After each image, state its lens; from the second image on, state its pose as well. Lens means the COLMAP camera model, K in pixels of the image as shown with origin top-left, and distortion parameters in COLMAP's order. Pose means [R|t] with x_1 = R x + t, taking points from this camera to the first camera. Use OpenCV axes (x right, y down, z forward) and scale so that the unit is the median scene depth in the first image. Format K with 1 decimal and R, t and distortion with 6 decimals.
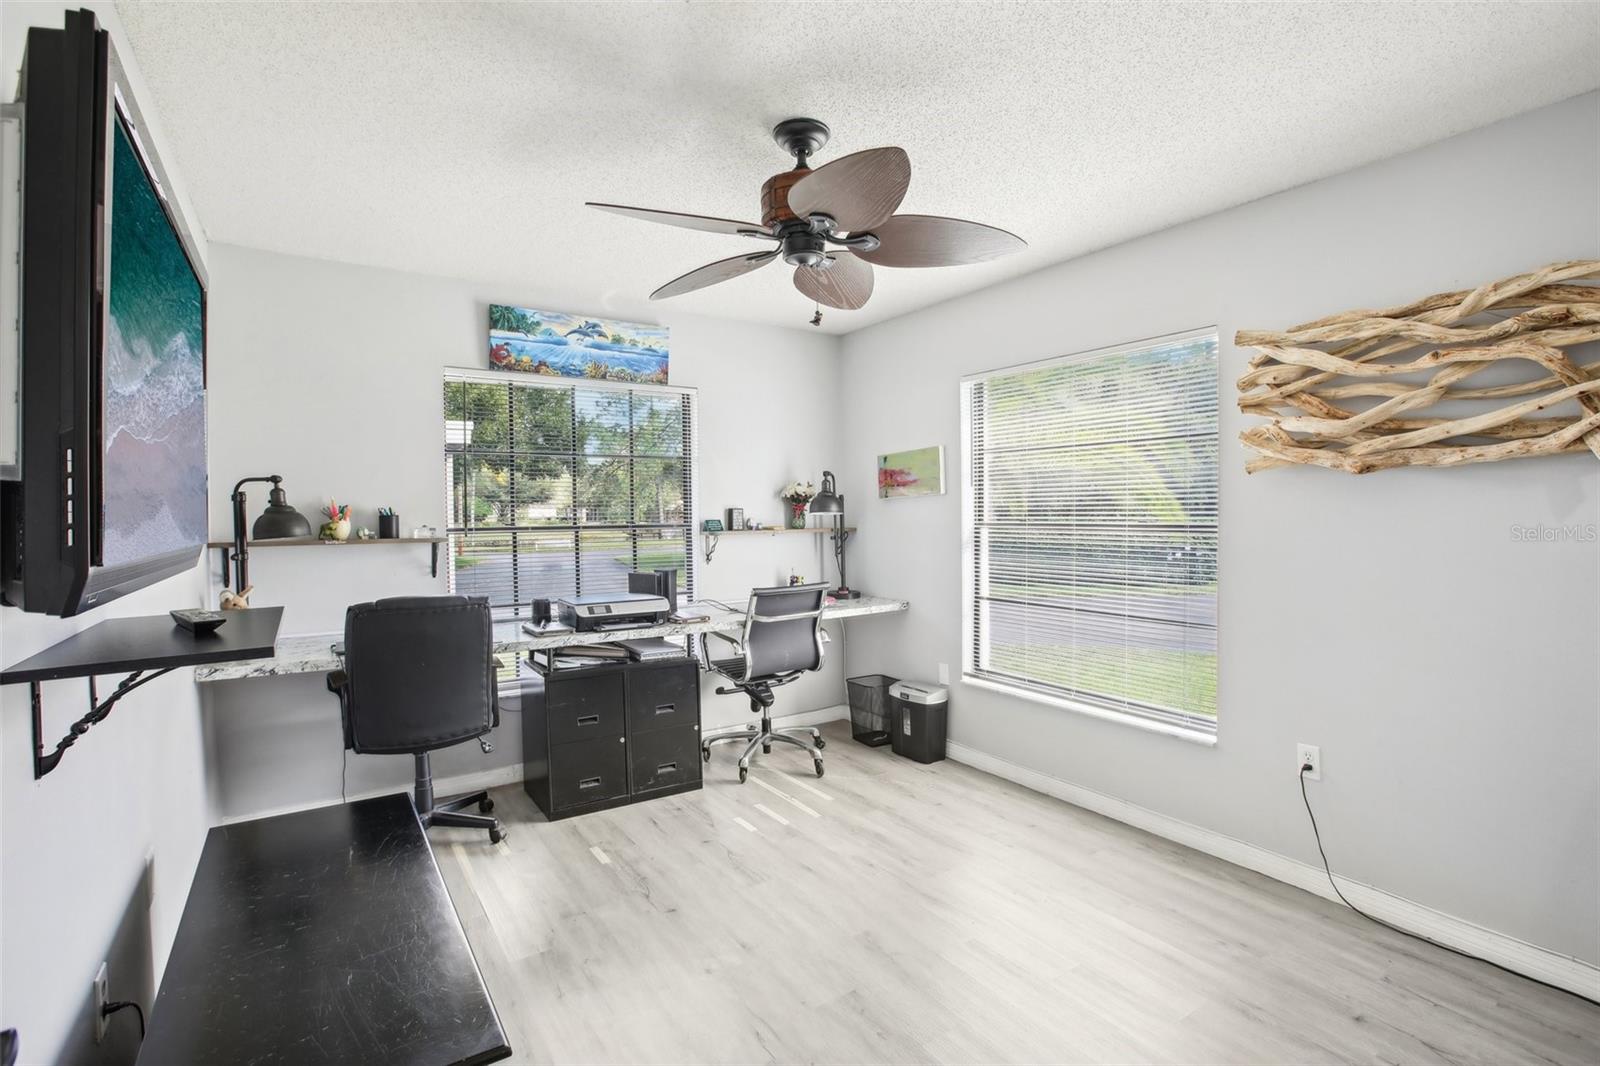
lens RADIAL K [[744.7, 0, 793.0], [0, 744.7, 515.0], [0, 0, 1]] dist [-0.058937, 0.025581]
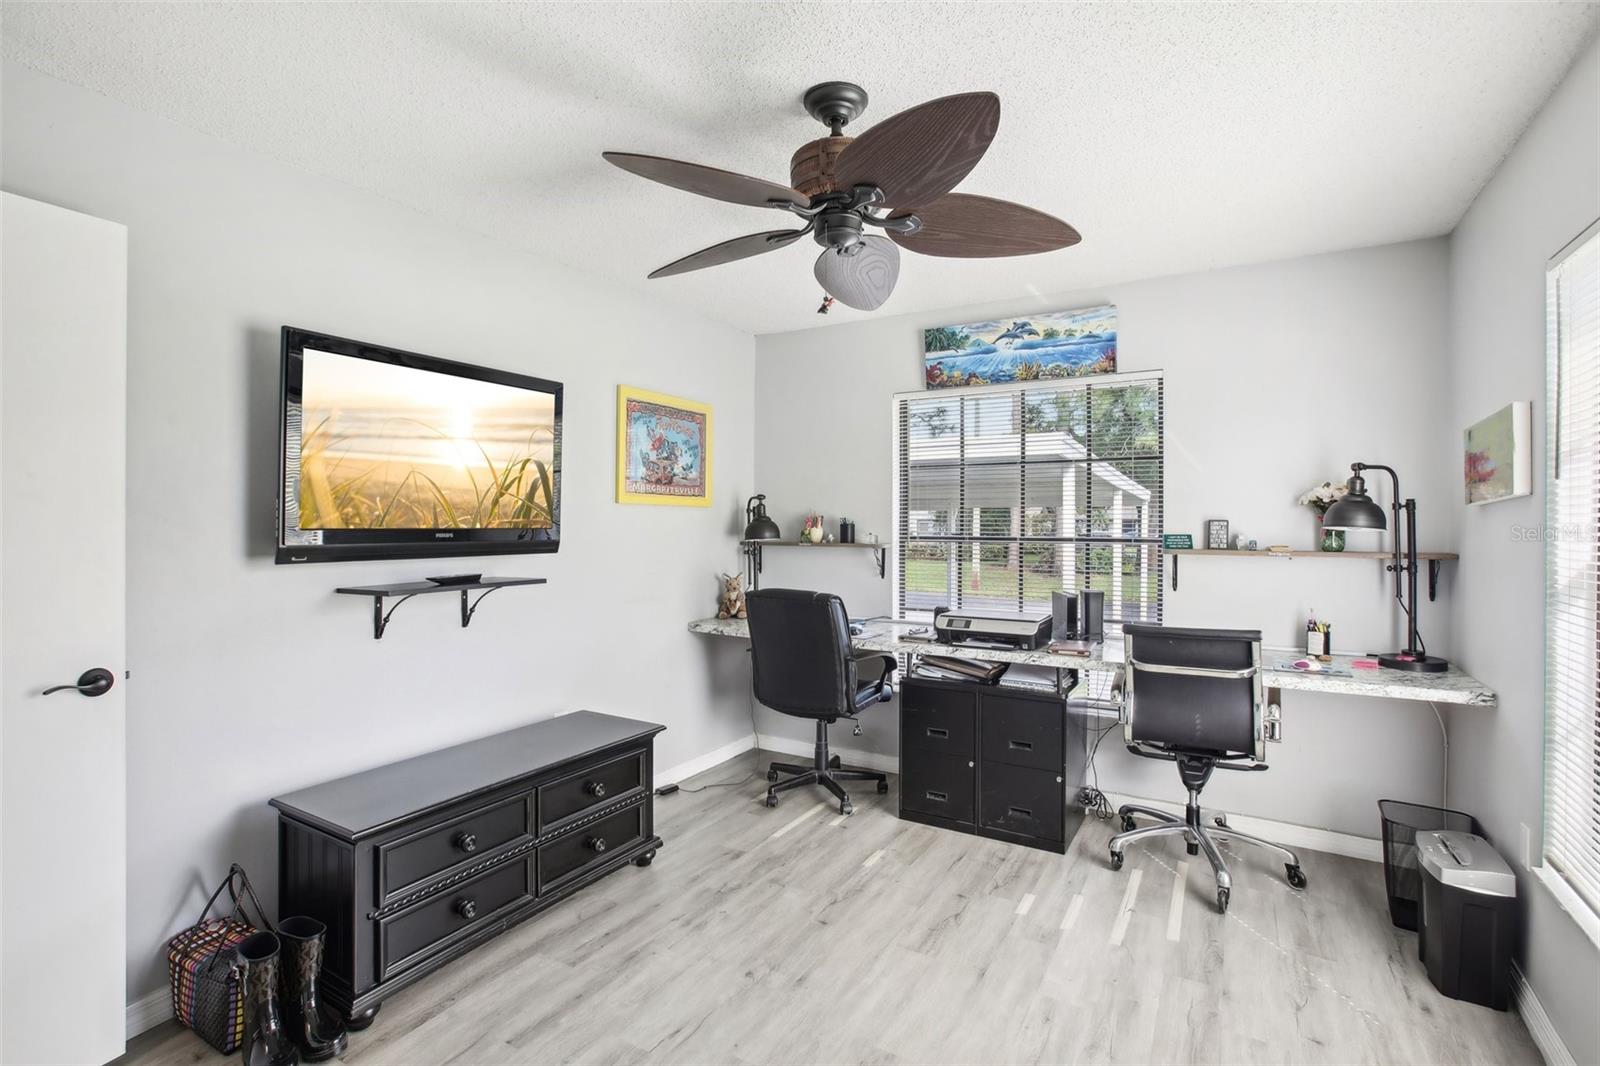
lens RADIAL K [[744.7, 0, 793.0], [0, 744.7, 515.0], [0, 0, 1]] dist [-0.058937, 0.025581]
pose [[0.428681, 0.001097, -0.903455, 0.473026], [-0.011682, 0.999922, -0.004329, -0.006862], [0.903380, 0.012410, 0.428661, 0.347249]]
